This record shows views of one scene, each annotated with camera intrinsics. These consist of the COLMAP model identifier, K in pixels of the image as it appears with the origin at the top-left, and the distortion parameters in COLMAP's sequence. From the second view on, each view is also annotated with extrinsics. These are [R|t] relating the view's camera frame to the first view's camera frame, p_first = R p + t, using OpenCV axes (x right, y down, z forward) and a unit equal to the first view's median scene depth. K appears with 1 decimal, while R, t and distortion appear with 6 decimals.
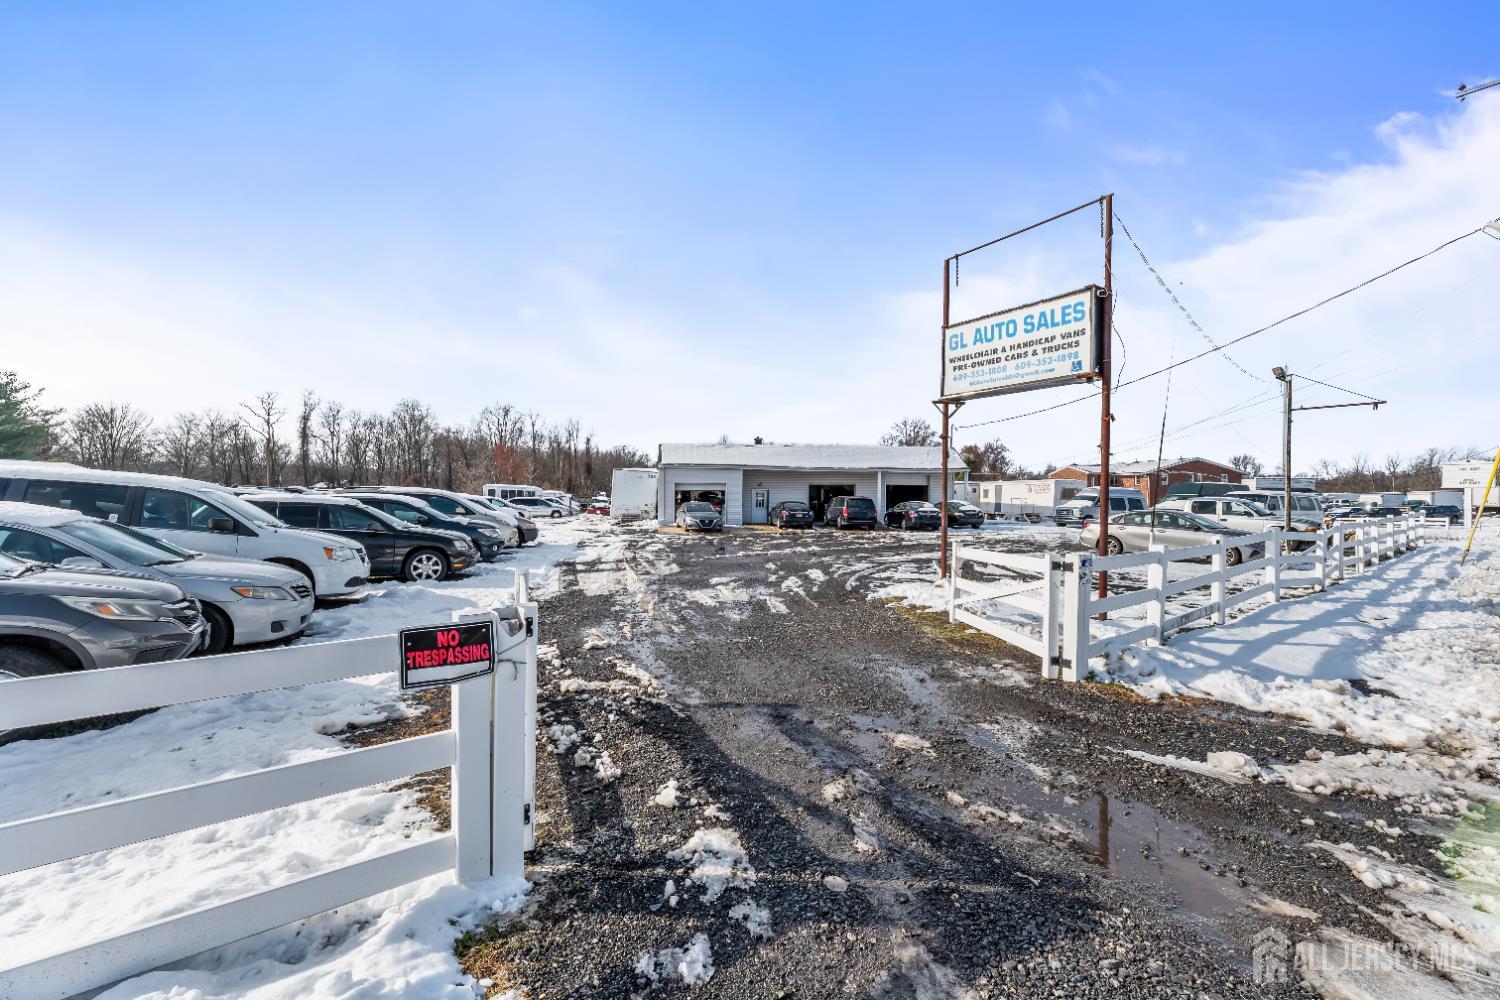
lens RADIAL K [[604.0, 0, 746.2], [0, 604.0, 498.1], [0, 0, 1]] dist [0.001725, 0.000269]
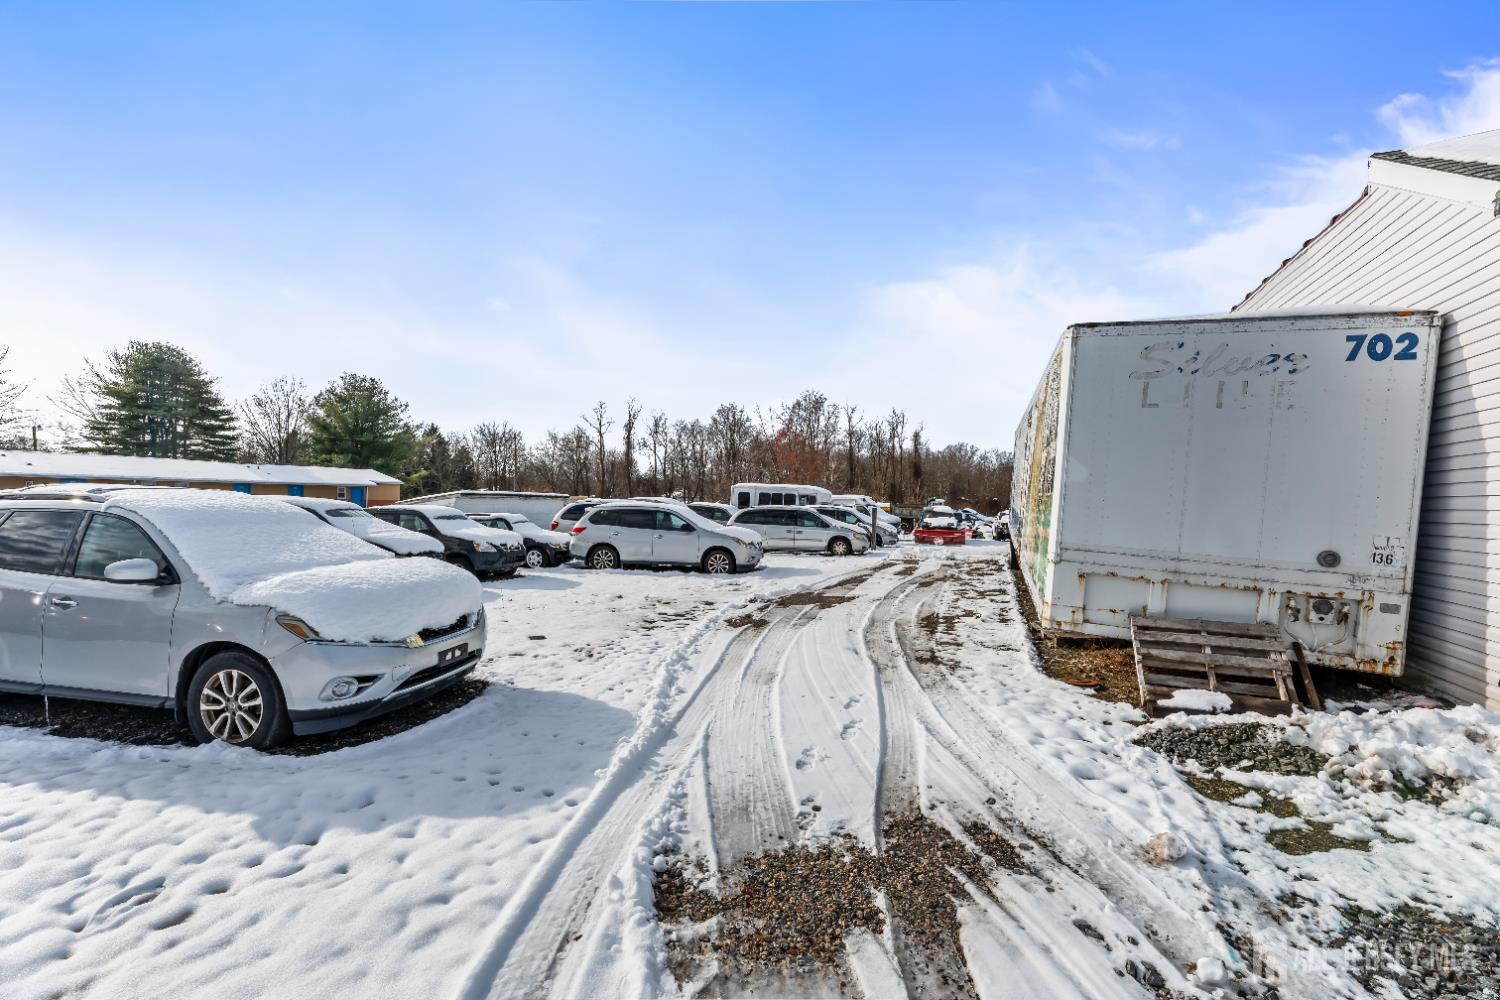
lens RADIAL K [[595.1, 0, 750.0], [0, 595.1, 500.0], [0, 0, 1]] dist [-0.011972, -0.000030]
pose [[0.863383, -0.002230, -0.504543, -0.306011], [-0.005410, 0.999892, -0.013677, 0.001101], [0.504519, 0.014538, 0.863278, 1.174786]]
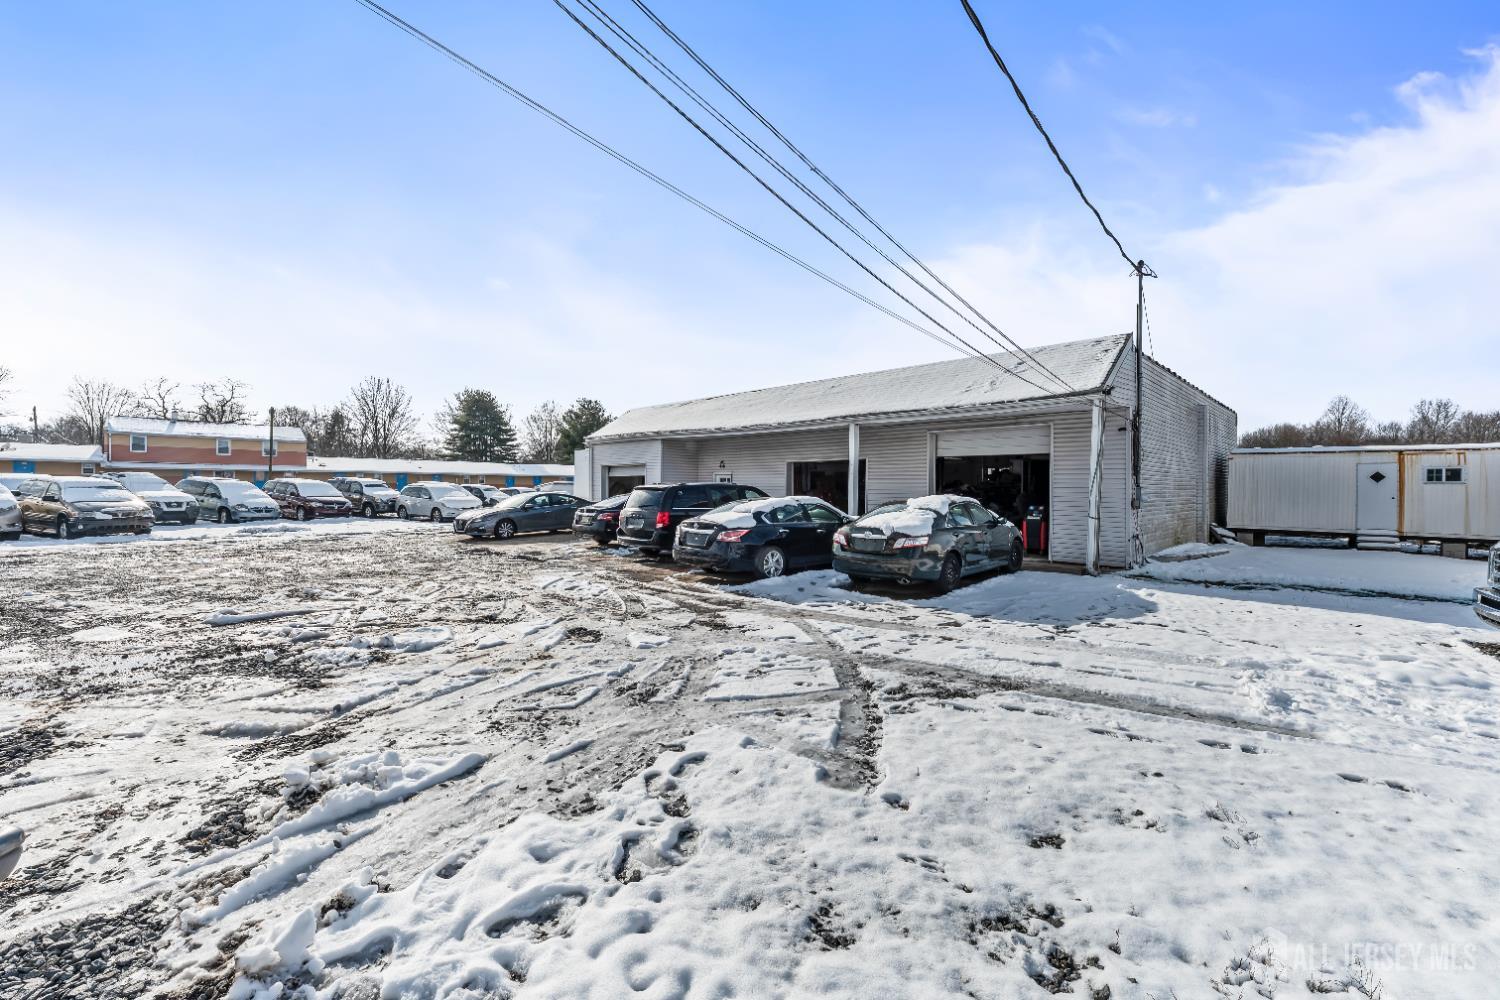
lens RADIAL K [[604.0, 0, 750.0], [0, 604.0, 500.0], [0, 0, 1]] dist [-0.002851, -0.000244]
pose [[0.603364, 0.017567, -0.797272, 0.766480], [-0.009297, 0.999844, 0.014994, 0.003446], [0.797411, -0.001635, 0.603434, 1.025229]]
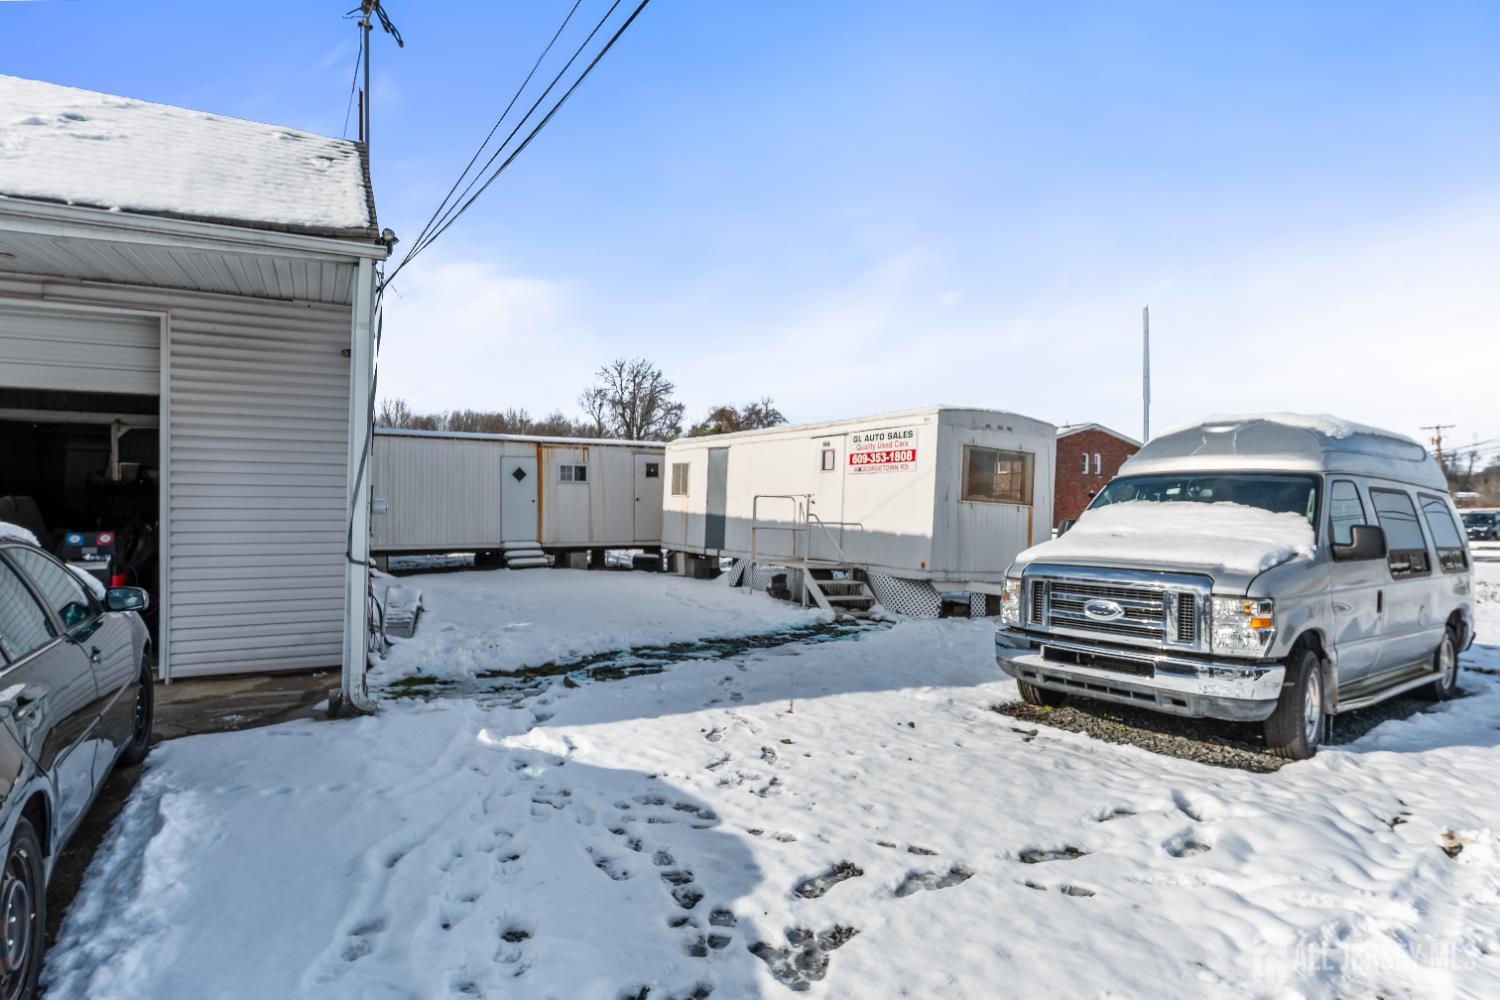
lens RADIAL K [[835.9, 0, 722.4], [0, 835.9, 502.9], [0, 0, 1]] dist [0.005371, 0.000858]
pose [[0.946655, -0.001265, 0.322248, 0.575398], [-0.000599, 0.999984, 0.005686, 0.002028], [-0.322249, -0.005576, 0.946638, 1.248495]]
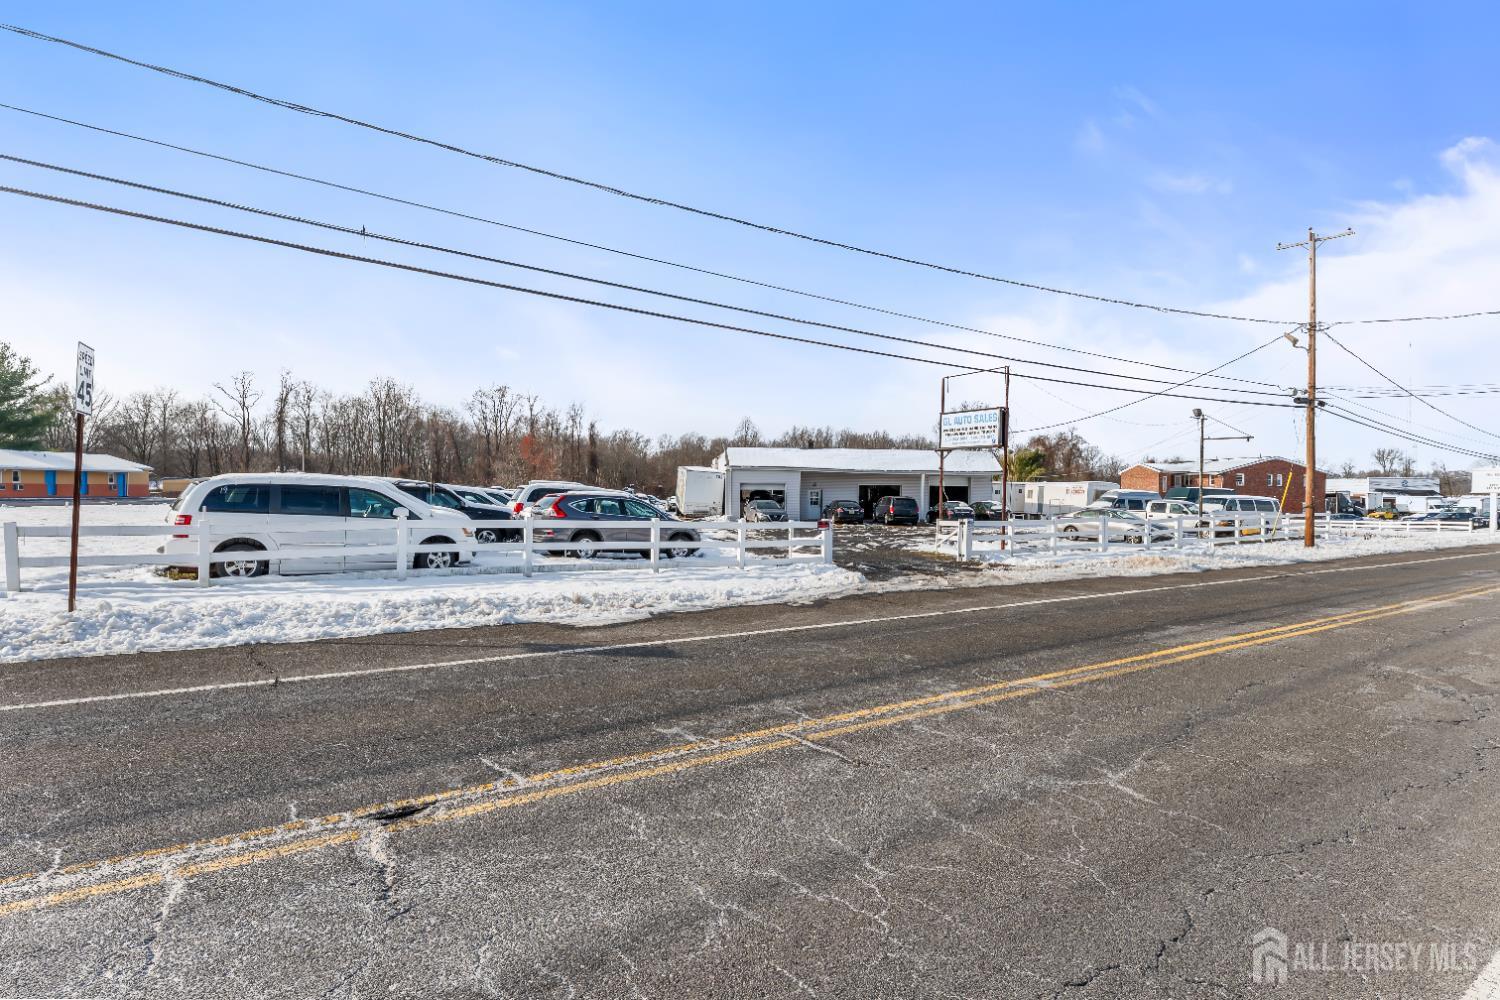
lens RADIAL K [[795.5, 0, 752.4], [0, 795.5, 491.4], [0, 0, 1]] dist [-0.001448, 0.000038]
pose [[0.999882, 0.008218, -0.012985, -0.109070], [-0.008274, 0.999957, -0.004285, -0.004729], [0.012949, 0.004392, 0.999907, -0.692269]]
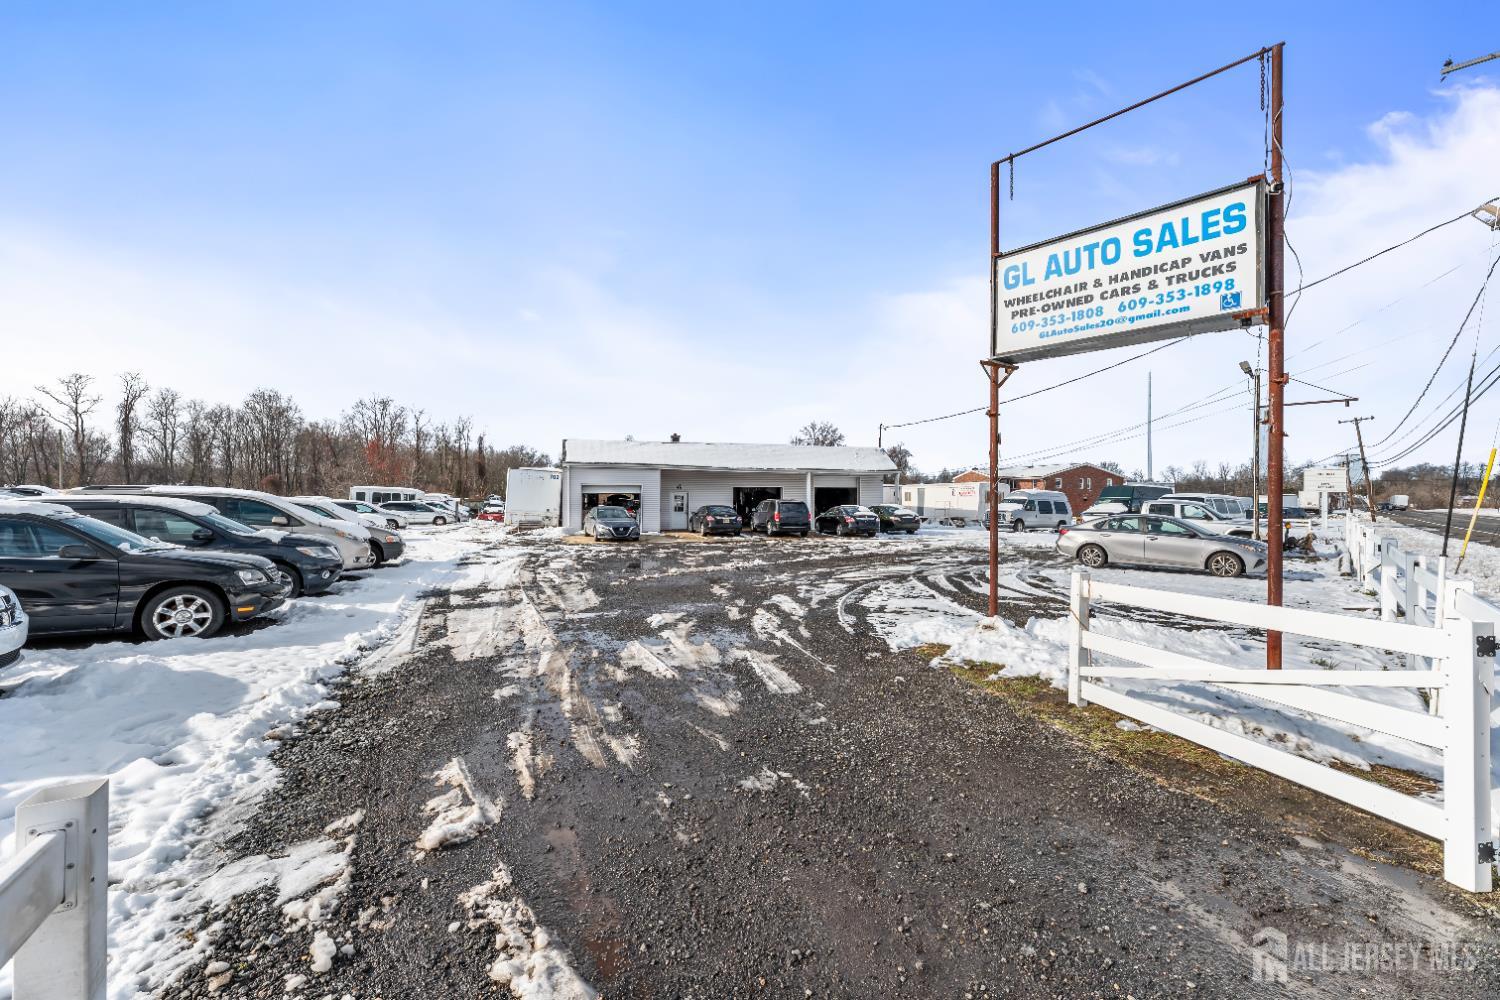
lens RADIAL K [[603.3, 0, 740.5], [0, 603.3, 508.1], [0, 0, 1]] dist [0.001660, 0.000062]
pose [[0.989015, -0.003079, 0.147785, -0.029083], [0.001534, 0.999943, 0.010564, 0.000027], [-0.147810, -0.010221, 0.988963, 0.151150]]
